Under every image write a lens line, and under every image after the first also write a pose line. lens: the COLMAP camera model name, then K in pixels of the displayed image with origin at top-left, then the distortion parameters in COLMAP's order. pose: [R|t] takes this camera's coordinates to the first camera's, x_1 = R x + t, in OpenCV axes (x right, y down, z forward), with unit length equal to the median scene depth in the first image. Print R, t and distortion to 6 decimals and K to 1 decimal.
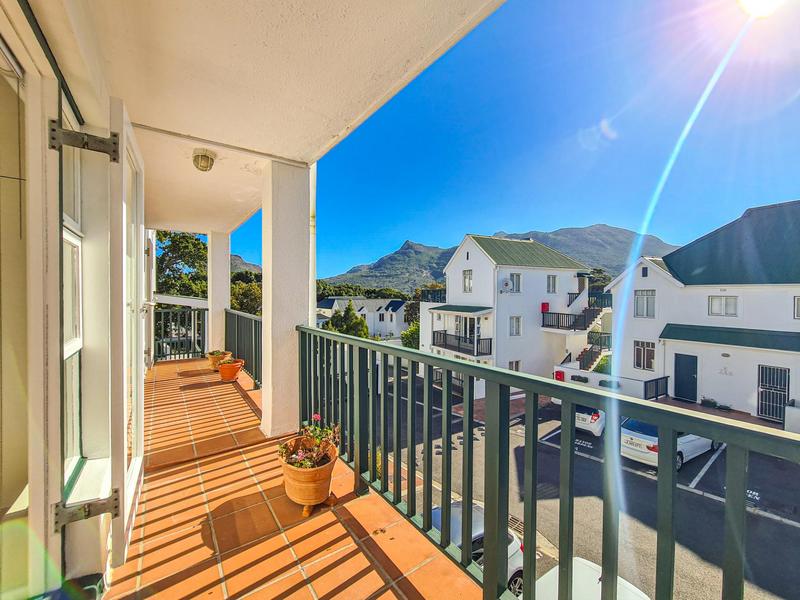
lens RADIAL K [[329.8, 0, 398.5], [0, 329.8, 298.8], [0, 0, 1]] dist [0.000067, 0.000205]
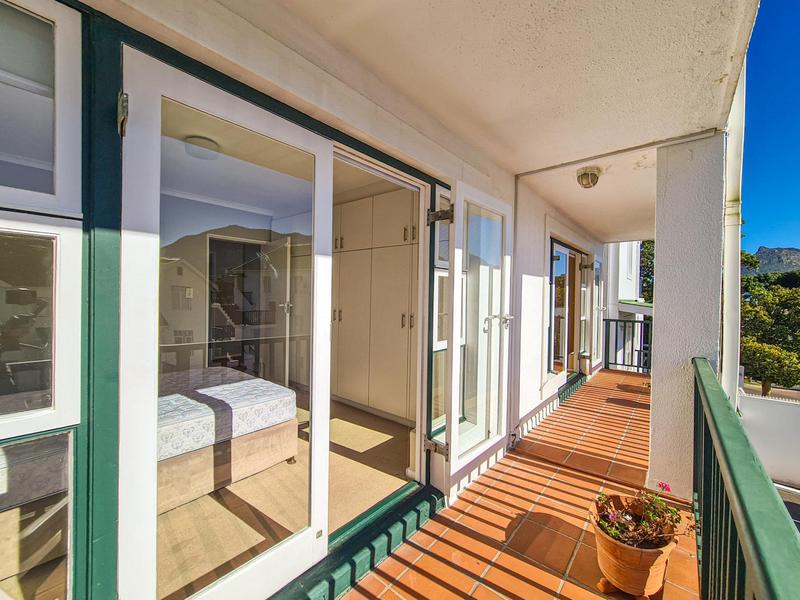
lens RADIAL K [[329.8, 0, 398.5], [0, 329.8, 298.8], [0, 0, 1]] dist [0.000067, 0.000205]
pose [[0.243125, 0.006080, -0.969976, 0.231680], [-0.026344, 0.999653, -0.000337, -0.028789], [0.969637, 0.025635, 0.243201, 0.178658]]
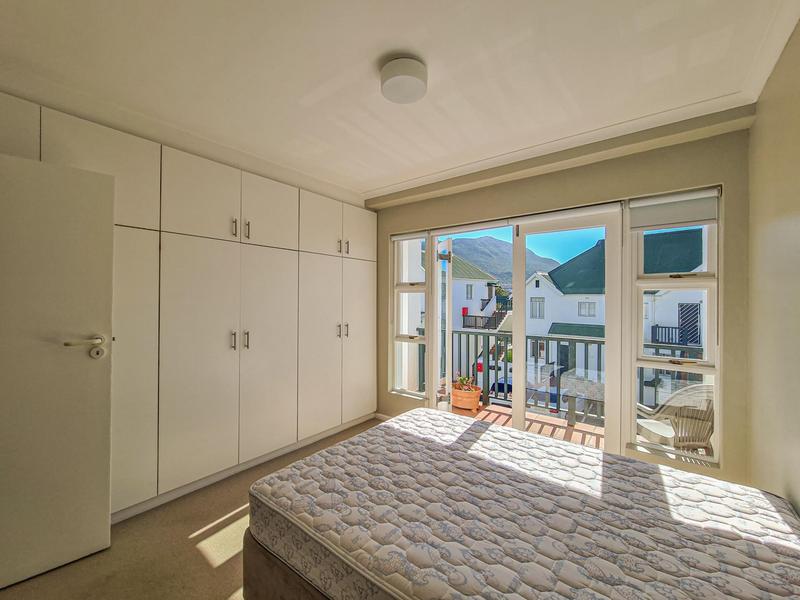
lens RADIAL K [[329.8, 0, 398.5], [0, 329.8, 298.8], [0, 0, 1]] dist [0.000067, 0.000205]
pose [[0.960320, 0.000394, 0.278899, -0.787346], [0.002874, 0.999932, -0.011310, -0.043202], [-0.278884, 0.011663, 0.960254, -0.552966]]
